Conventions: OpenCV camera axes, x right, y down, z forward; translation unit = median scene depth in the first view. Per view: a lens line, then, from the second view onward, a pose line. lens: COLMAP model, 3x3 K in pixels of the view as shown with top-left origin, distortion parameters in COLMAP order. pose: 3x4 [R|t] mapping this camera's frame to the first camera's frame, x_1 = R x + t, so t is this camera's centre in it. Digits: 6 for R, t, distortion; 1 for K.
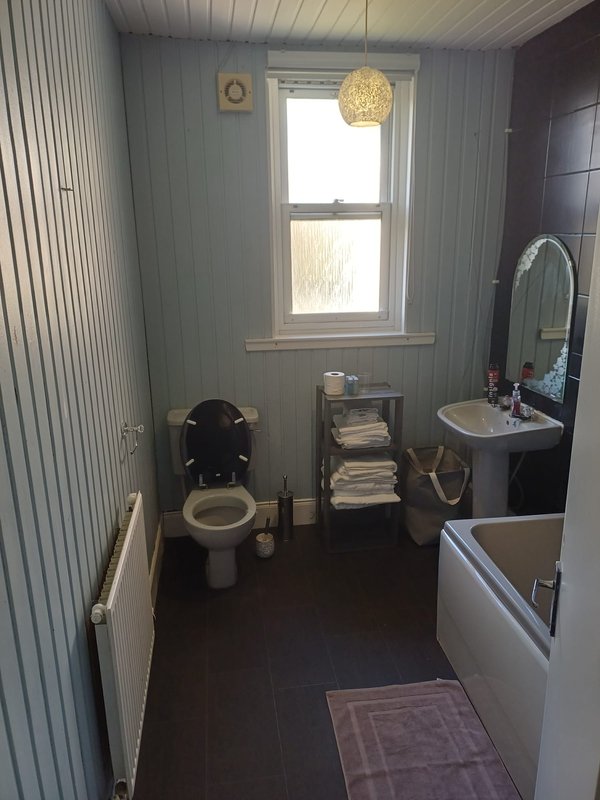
lens RADIAL K [[598.6, 0, 298.2], [0, 598.6, 399.1], [0, 0, 1]] dist [0.062861, -0.055205]
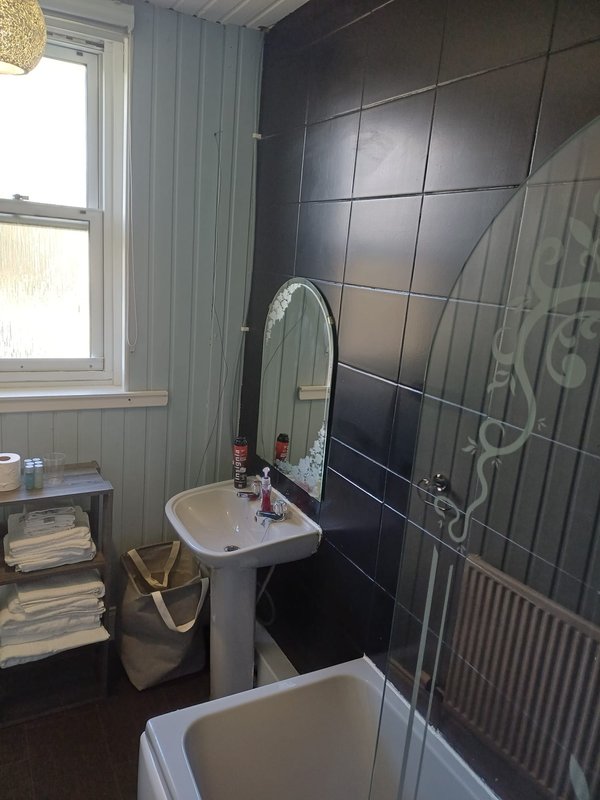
lens RADIAL K [[598.6, 0, 298.0], [0, 598.6, 403.8], [0, 0, 1]] dist [0.062861, -0.055205]
pose [[0.935882, 0.007902, 0.352224, 0.127284], [-0.002754, 0.999882, -0.015116, -0.092022], [-0.352302, 0.013177, 0.935794, 0.267022]]
